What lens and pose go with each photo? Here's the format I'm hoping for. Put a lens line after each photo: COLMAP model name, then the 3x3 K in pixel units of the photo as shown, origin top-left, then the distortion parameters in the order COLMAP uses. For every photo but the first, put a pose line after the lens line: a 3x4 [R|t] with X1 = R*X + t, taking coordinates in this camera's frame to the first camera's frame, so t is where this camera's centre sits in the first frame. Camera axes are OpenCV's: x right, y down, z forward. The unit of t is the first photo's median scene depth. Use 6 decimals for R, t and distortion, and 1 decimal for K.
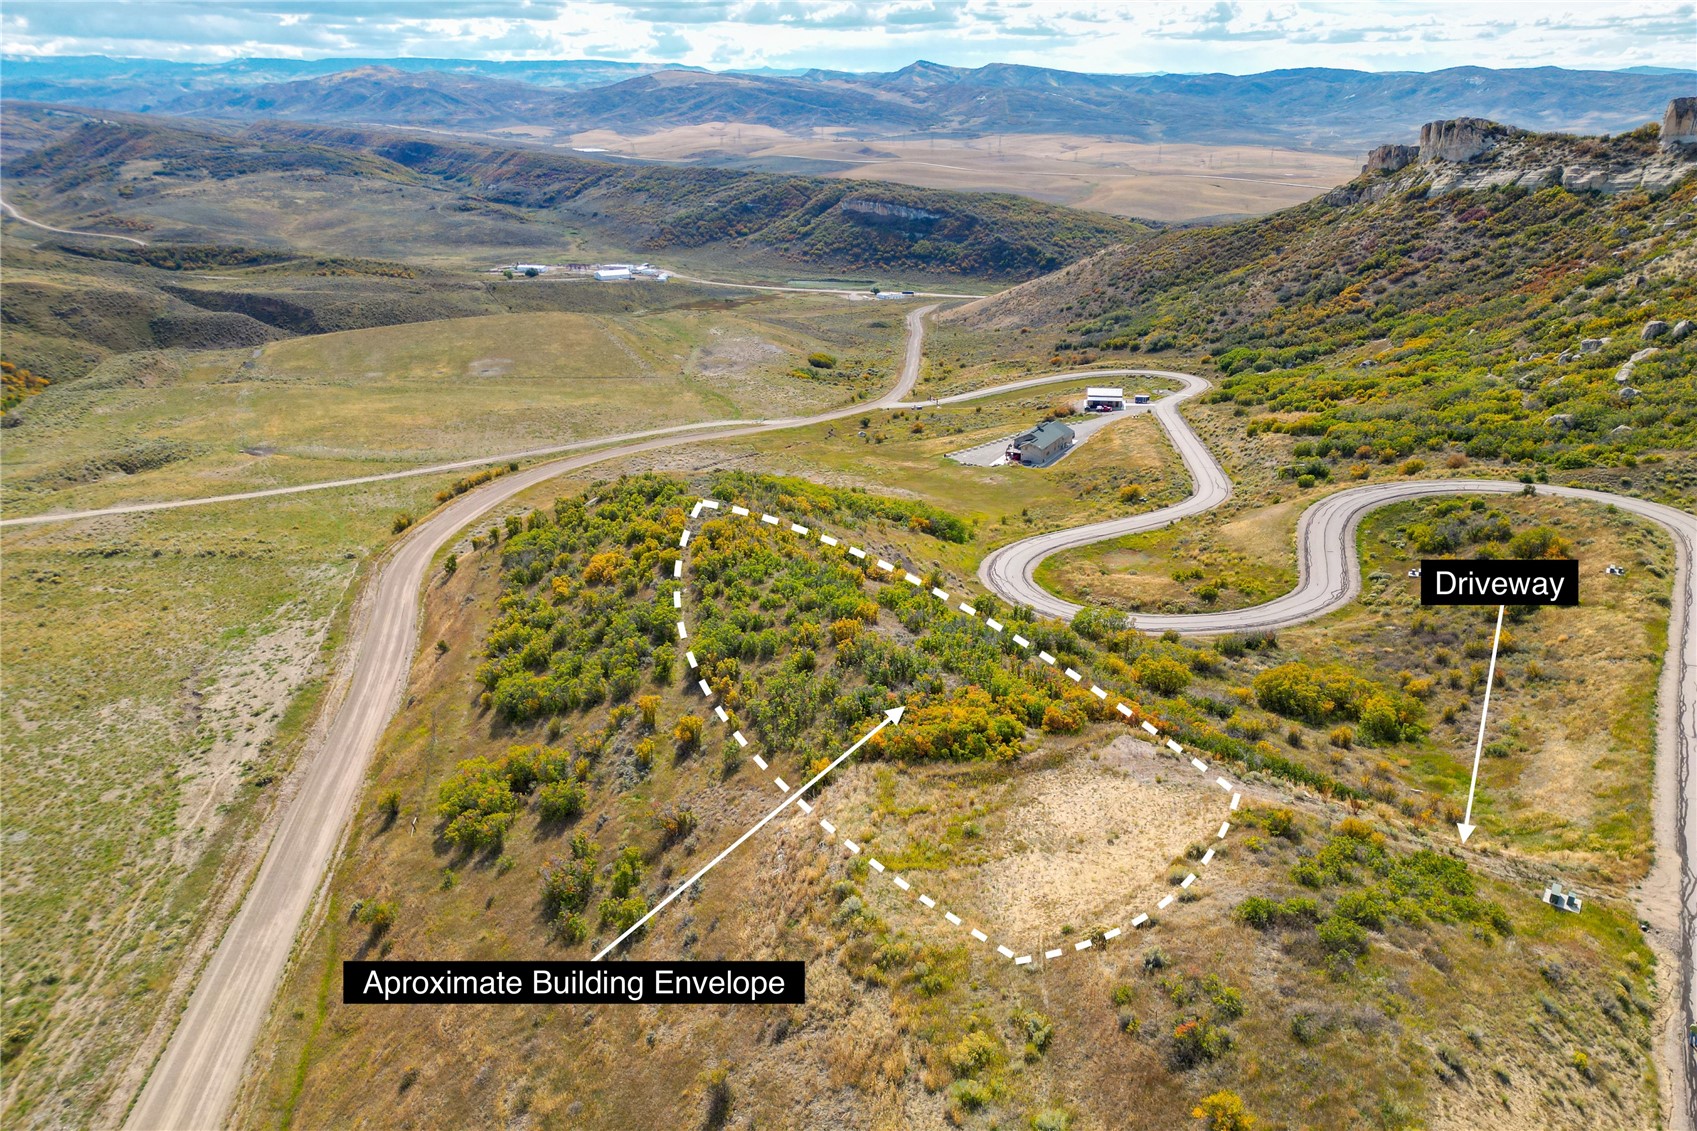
lens RADIAL K [[1186.7, 0, 838.1], [0, 1186.7, 576.2], [0, 0, 1]] dist [0.071079, -0.074880]
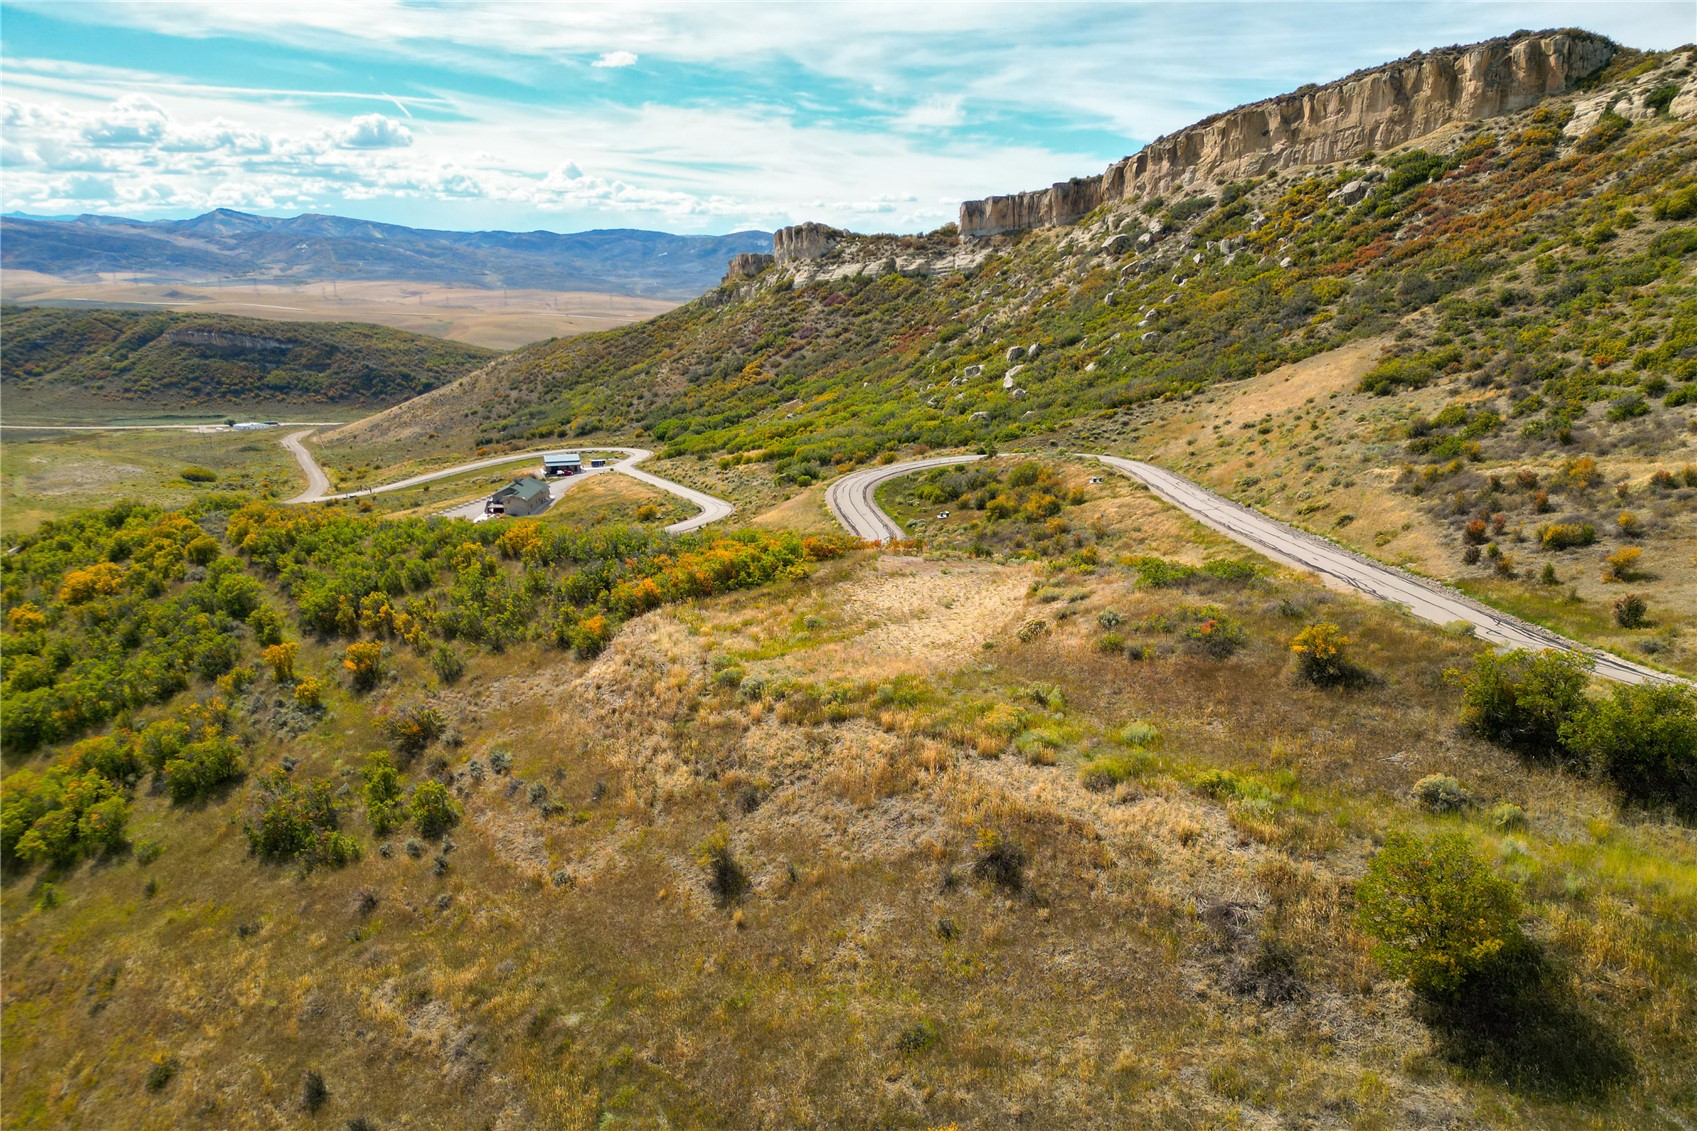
lens RADIAL K [[1186.7, 0, 847.5], [0, 1186.7, 576.5], [0, 0, 1]] dist [0.071079, -0.074880]
pose [[0.863768, -0.120578, 0.489250, -0.053917], [0.177465, 0.981533, -0.071408, 0.044385], [-0.471605, 0.148505, 0.869215, 0.036271]]
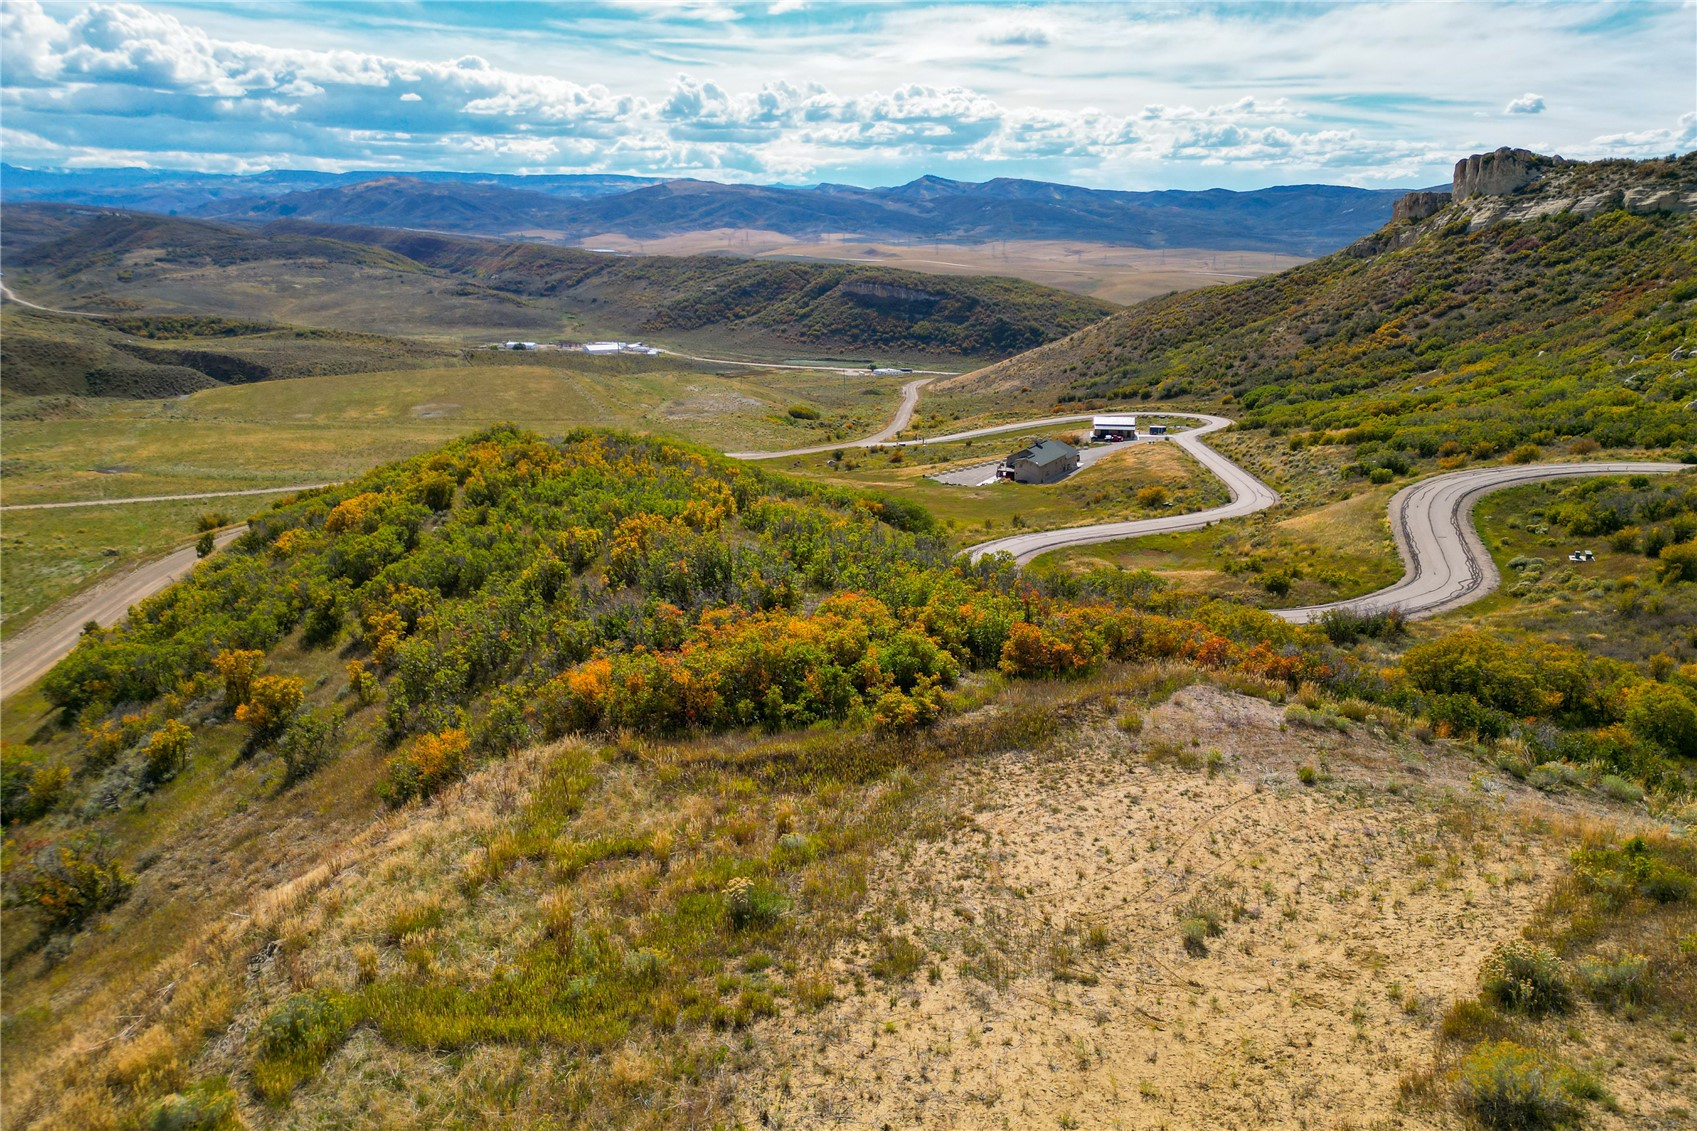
lens RADIAL K [[1186.7, 0, 838.7], [0, 1186.7, 575.6], [0, 0, 1]] dist [0.071079, -0.074880]
pose [[0.999934, 0.010165, -0.005421, 0.024355], [-0.010596, 0.996194, -0.086522, 0.027524], [0.004521, 0.086574, 0.996235, 0.121366]]
